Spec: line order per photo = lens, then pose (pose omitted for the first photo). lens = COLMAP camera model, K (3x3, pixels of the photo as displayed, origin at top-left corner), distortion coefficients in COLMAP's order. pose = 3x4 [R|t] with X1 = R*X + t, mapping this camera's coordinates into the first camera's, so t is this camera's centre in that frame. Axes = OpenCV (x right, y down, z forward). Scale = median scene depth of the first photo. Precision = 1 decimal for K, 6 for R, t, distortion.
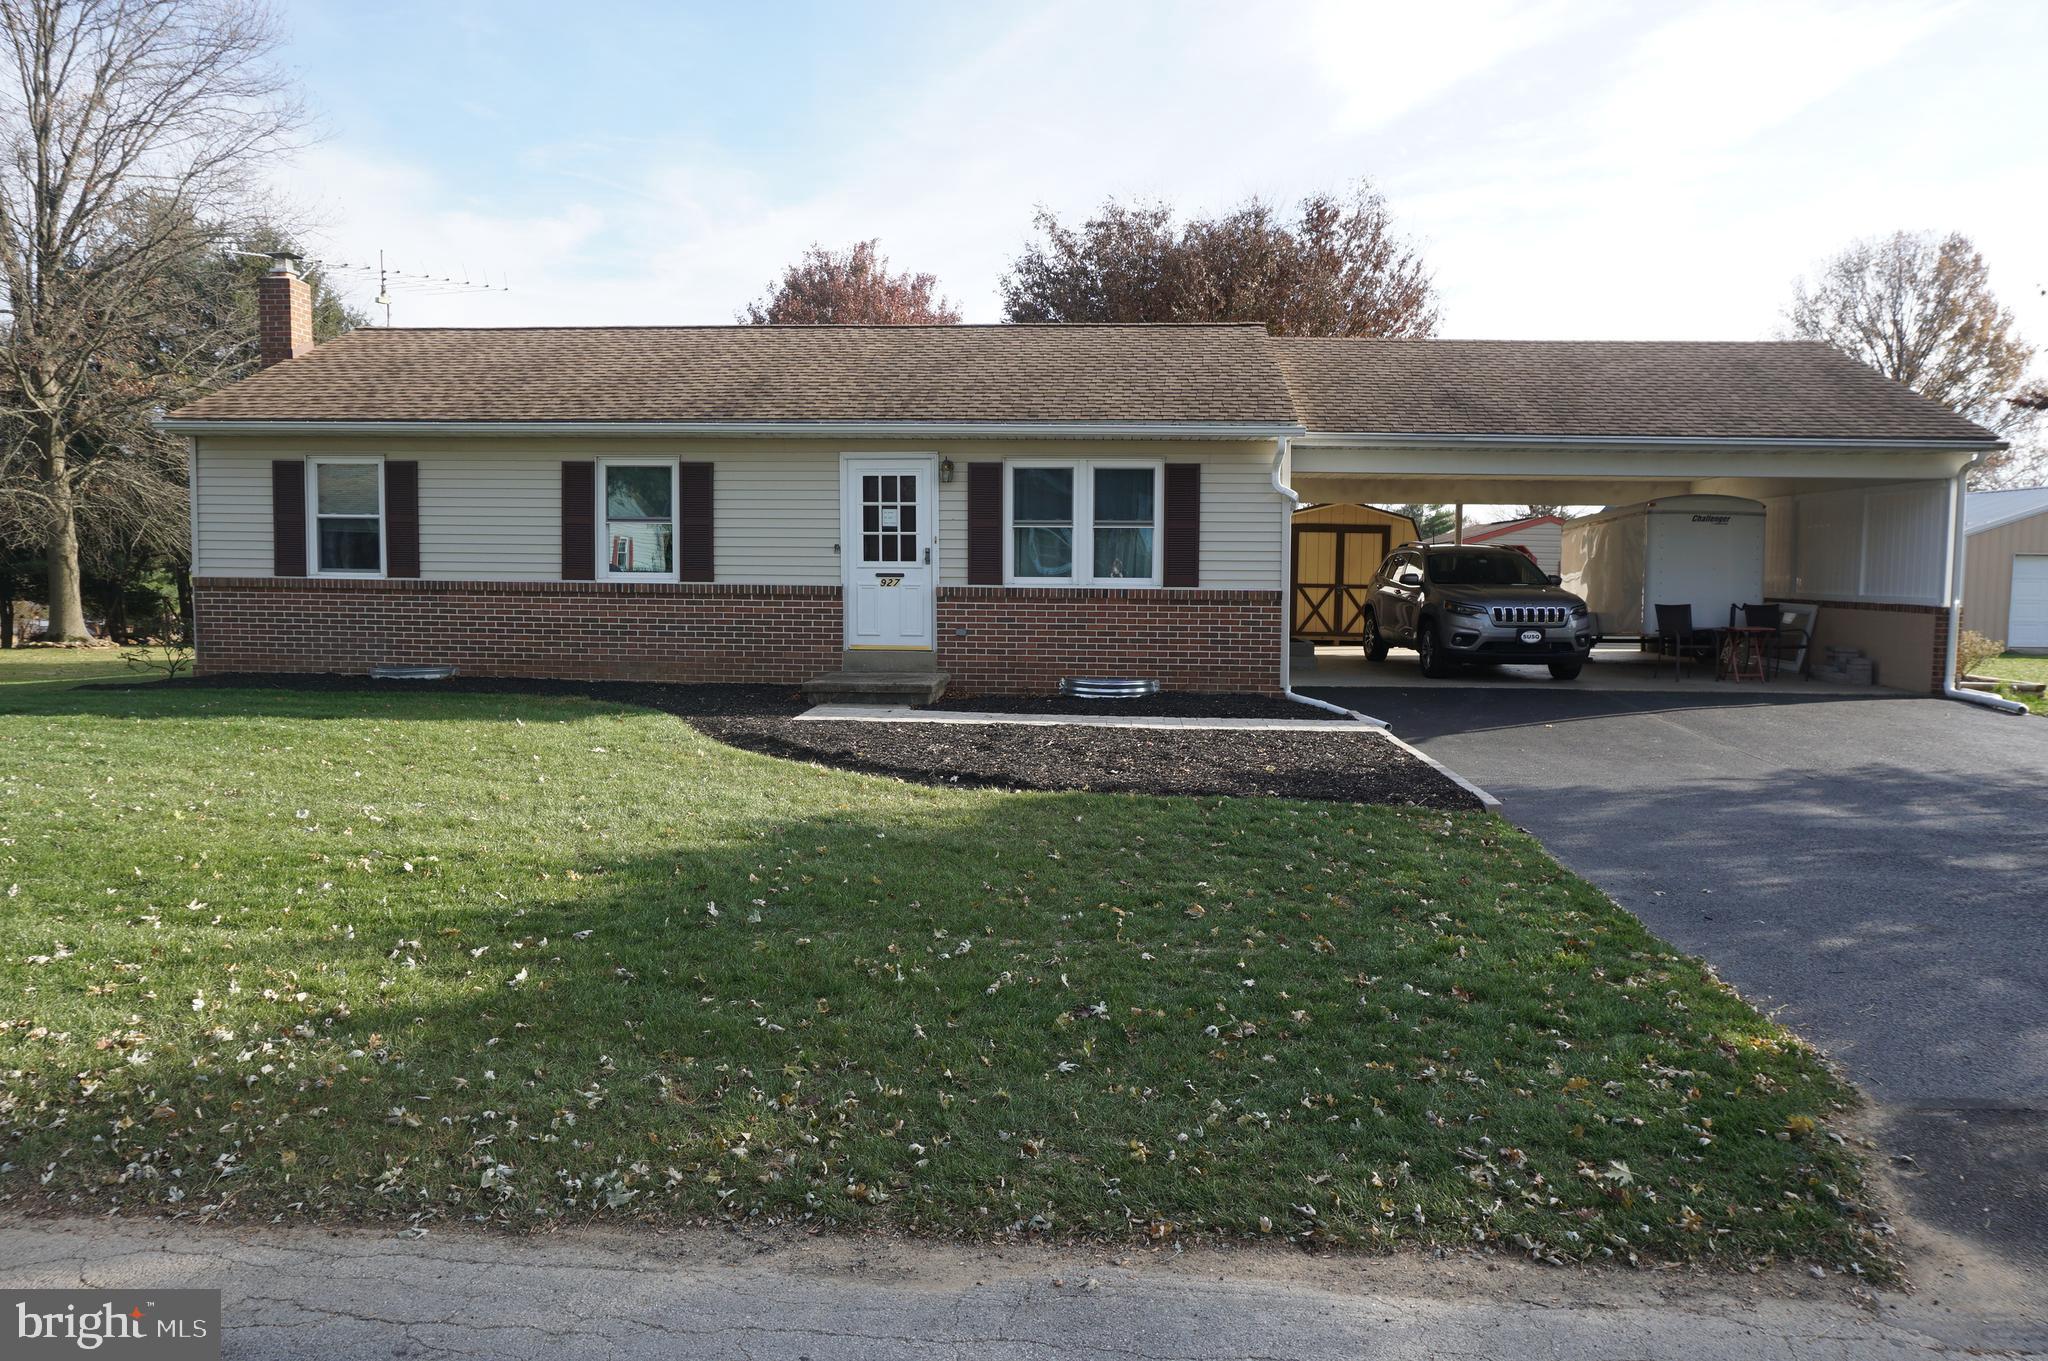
lens RADIAL K [[1394.1, 0, 1025.6], [0, 1394.1, 610.4], [0, 0, 1]] dist [-0.004616, 0.017277]
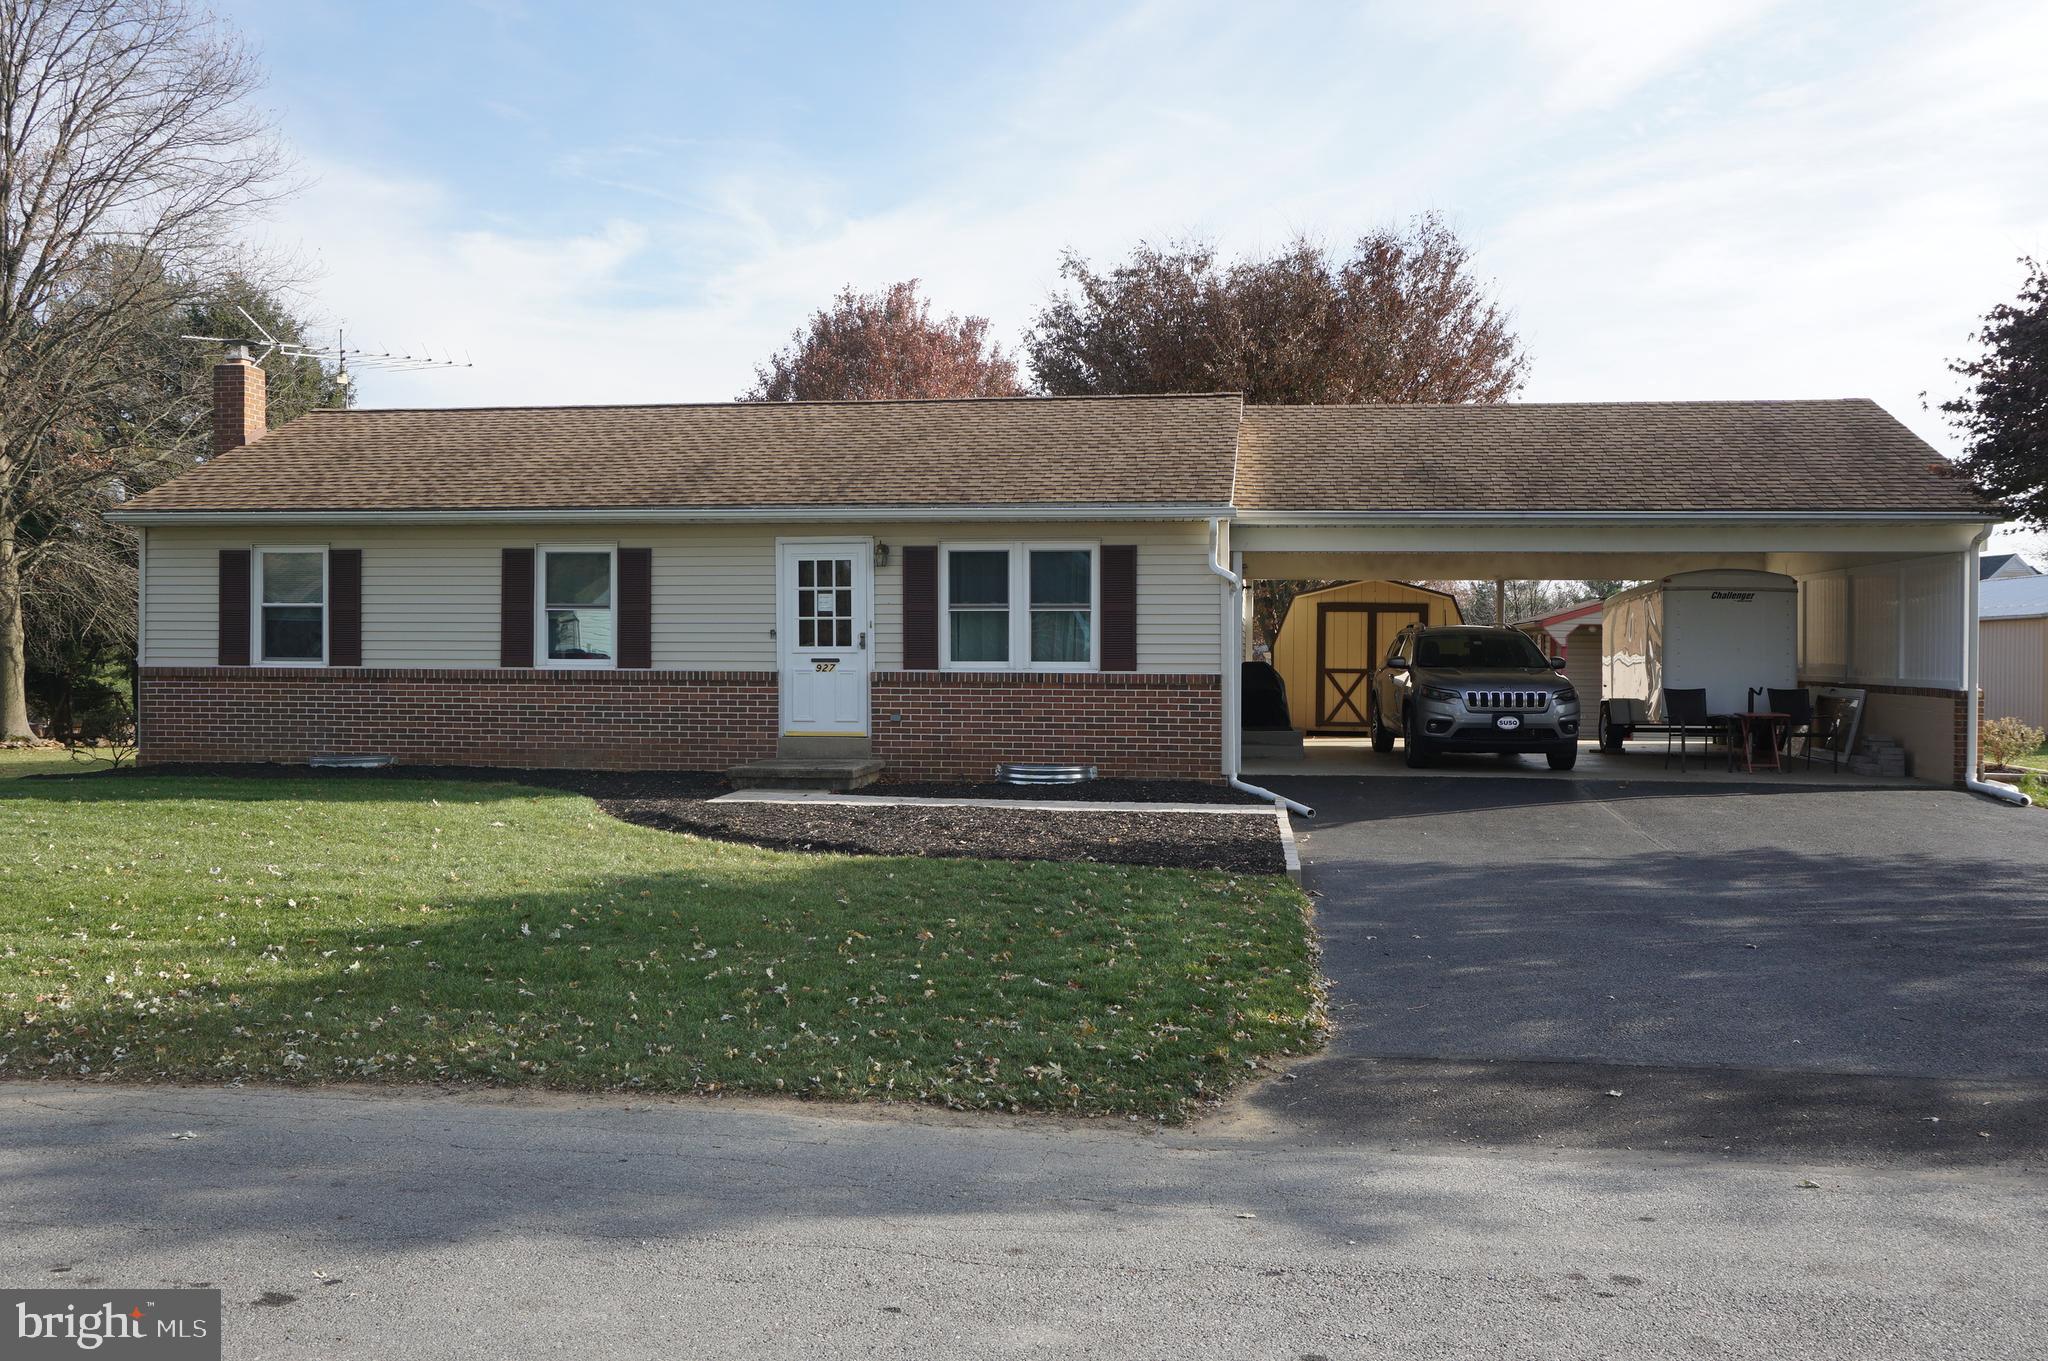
lens RADIAL K [[1703.9, 0, 1020.4], [0, 1703.9, 597.1], [0, 0, 1]] dist [0.044310, 0.000471]
pose [[0.997376, -0.007658, -0.071991, 0.124098], [0.003023, 0.997928, -0.064273, 0.007755], [0.072334, 0.063887, 0.995332, -0.189332]]
